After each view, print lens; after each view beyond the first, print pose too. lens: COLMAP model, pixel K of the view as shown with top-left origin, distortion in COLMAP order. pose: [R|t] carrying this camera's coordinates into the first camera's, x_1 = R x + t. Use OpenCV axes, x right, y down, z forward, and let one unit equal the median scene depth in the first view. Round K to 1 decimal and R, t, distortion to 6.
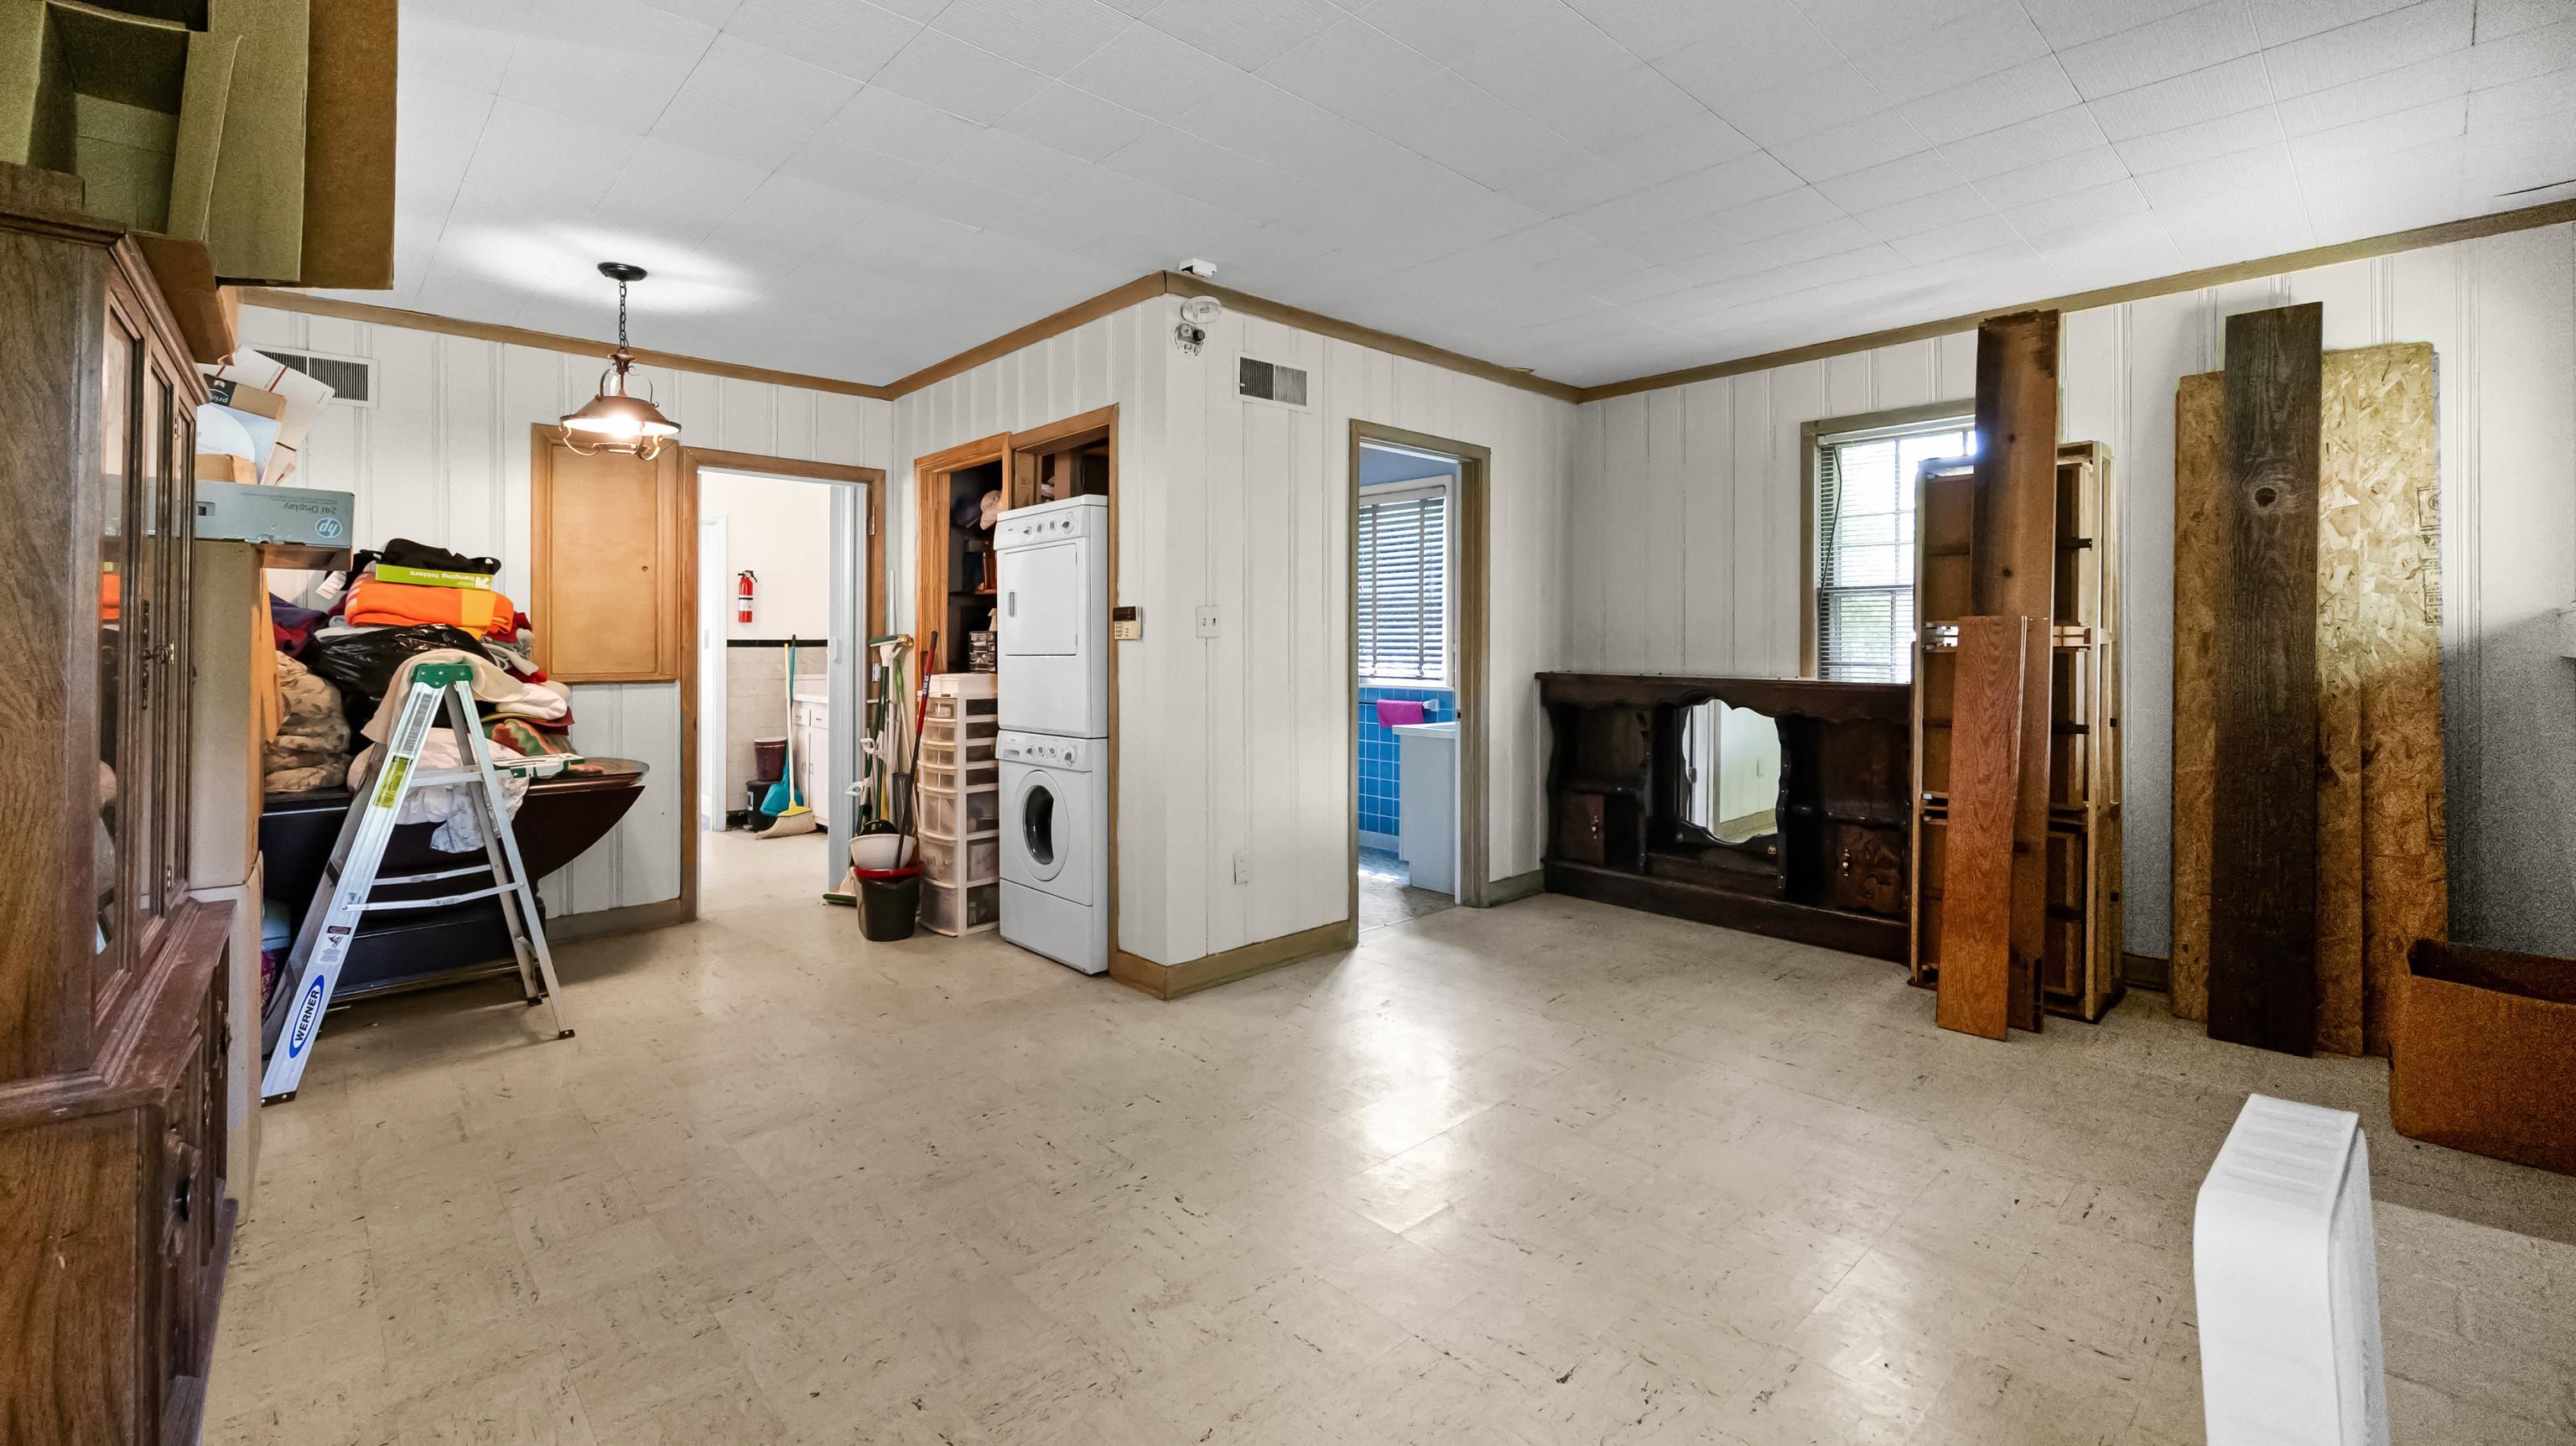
lens RADIAL K [[1091.6, 0, 1299.9], [0, 1091.6, 654.1], [0, 0, 1]] dist [-0.000799, 0.000370]
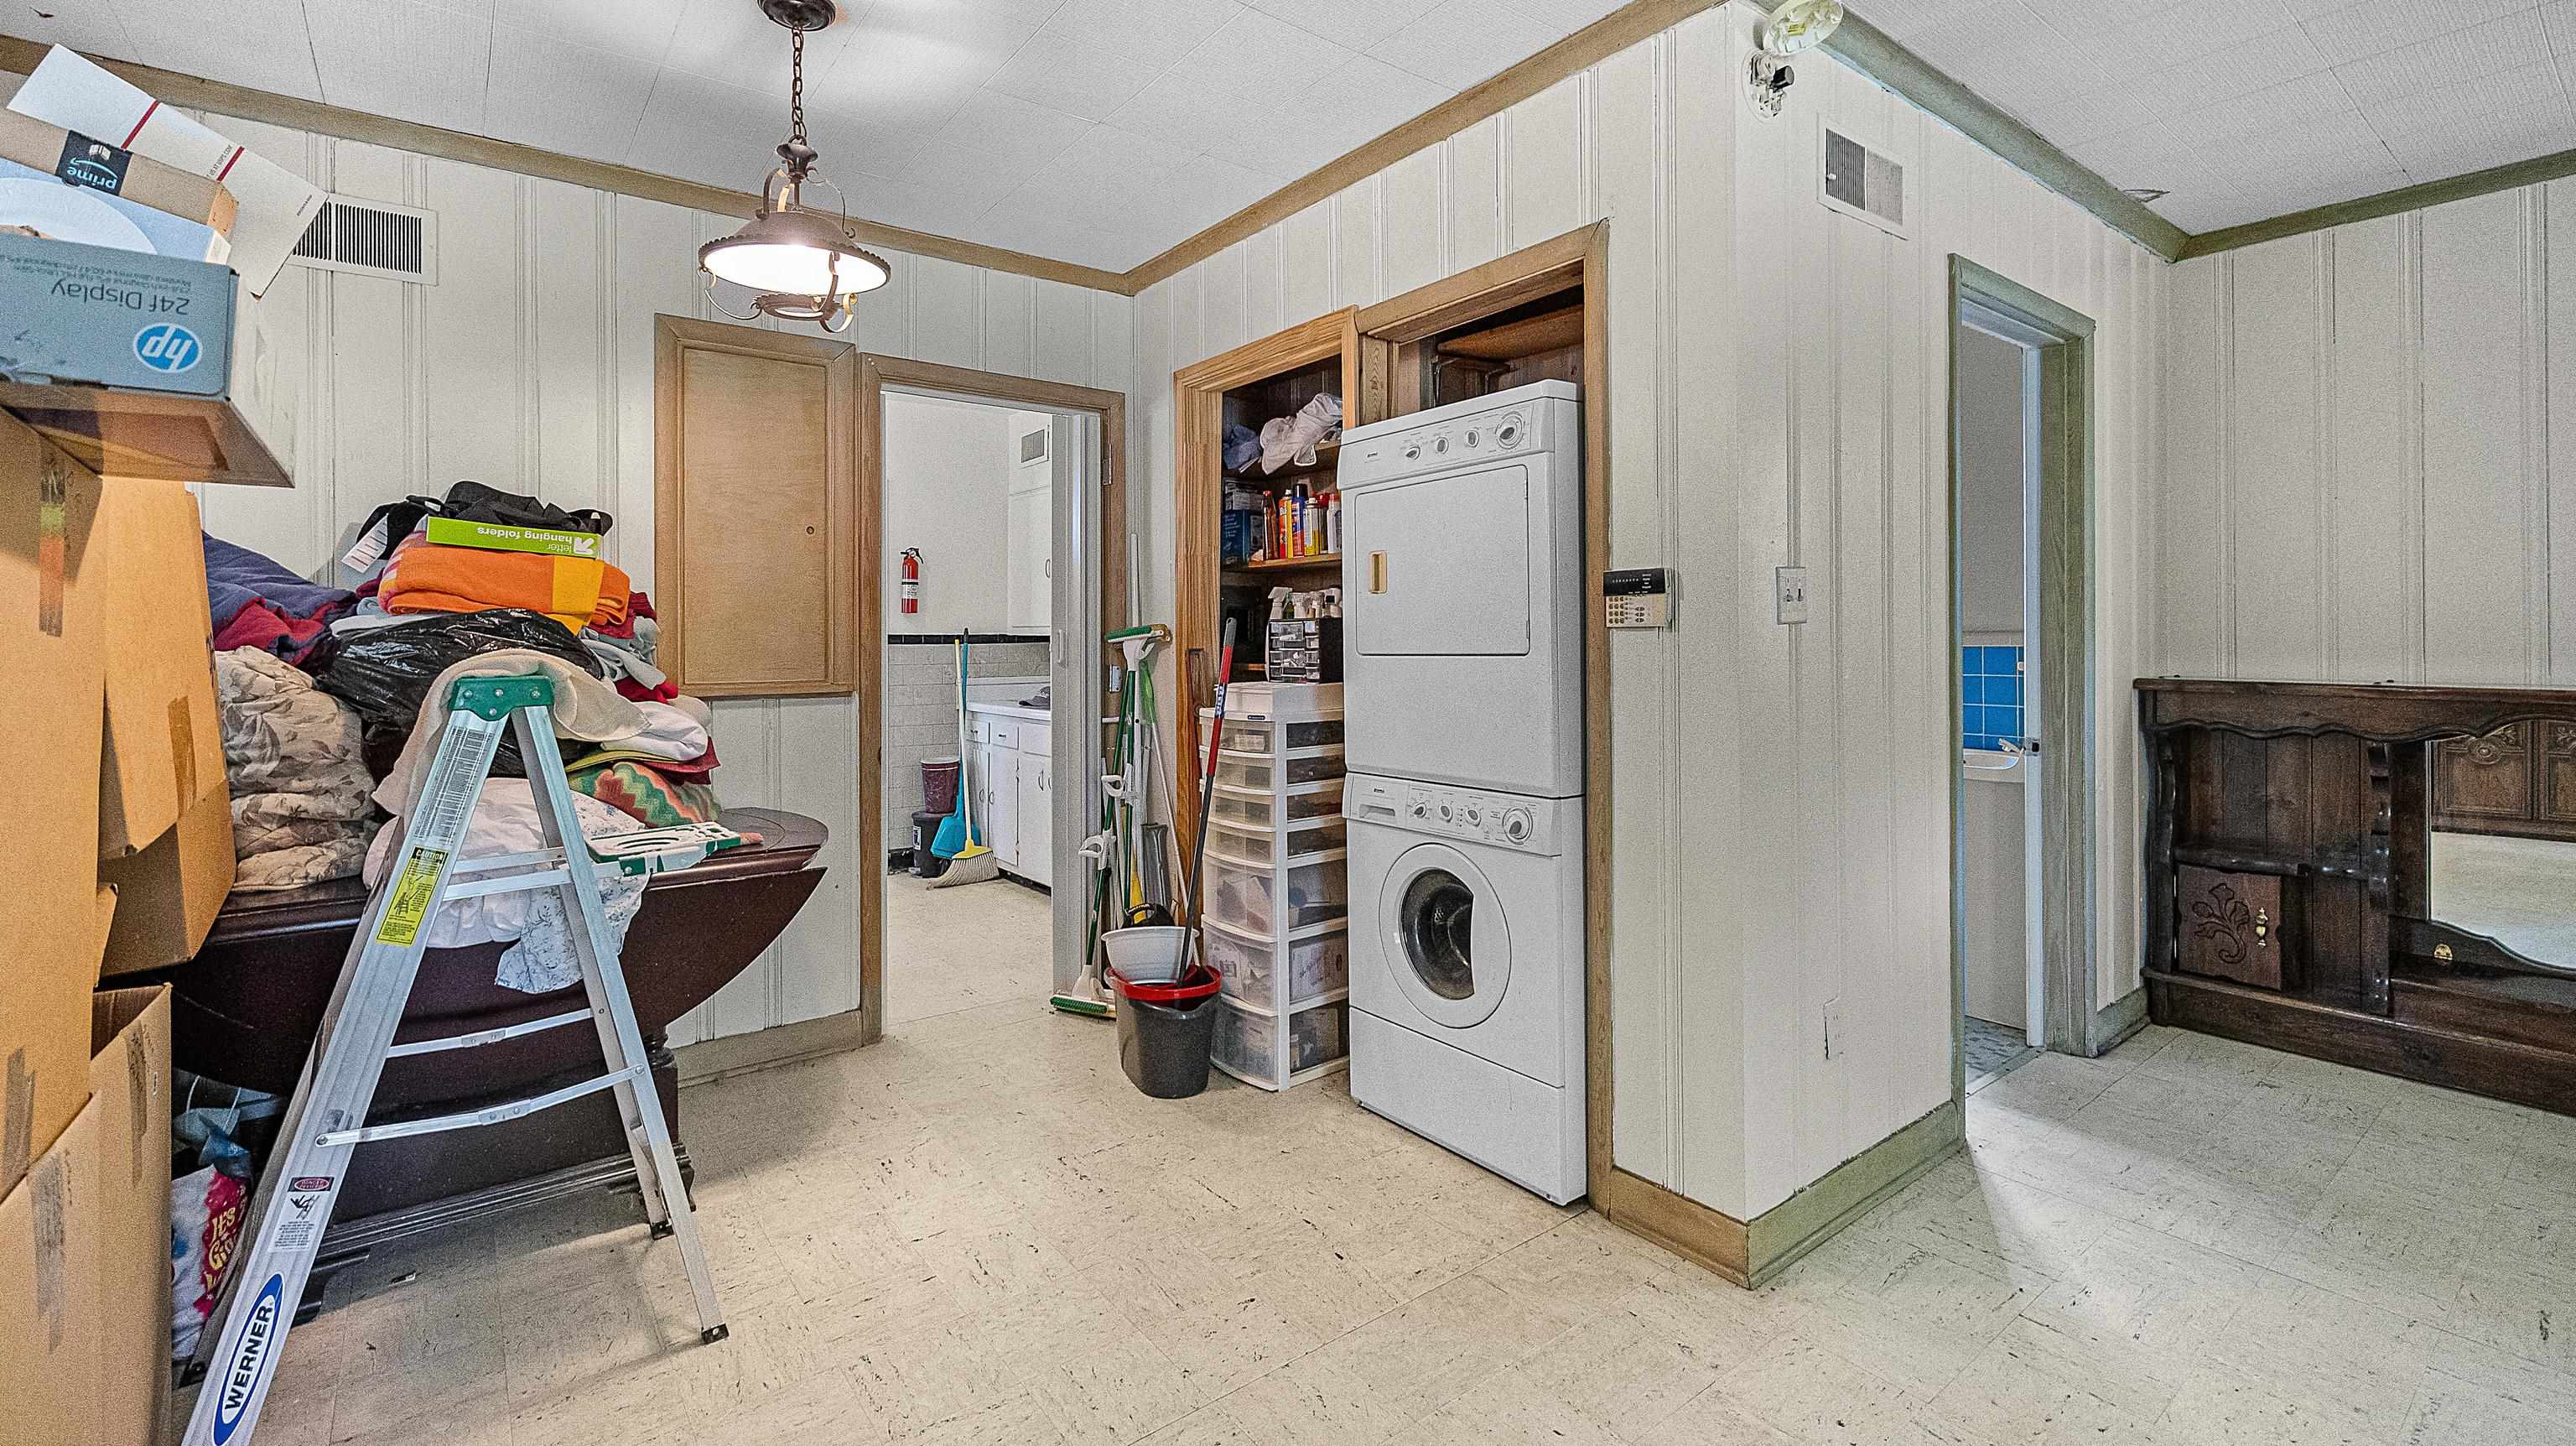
lens RADIAL K [[1132.3, 0, 1299.9], [0, 1132.3, 646.4], [0, 0, 1]] dist [-0.001500, -0.000064]
pose [[0.995131, -0.004265, -0.098468, -0.259045], [0.004003, 0.999988, -0.002855, -0.002265], [0.098479, 0.002447, 0.995136, 0.371696]]
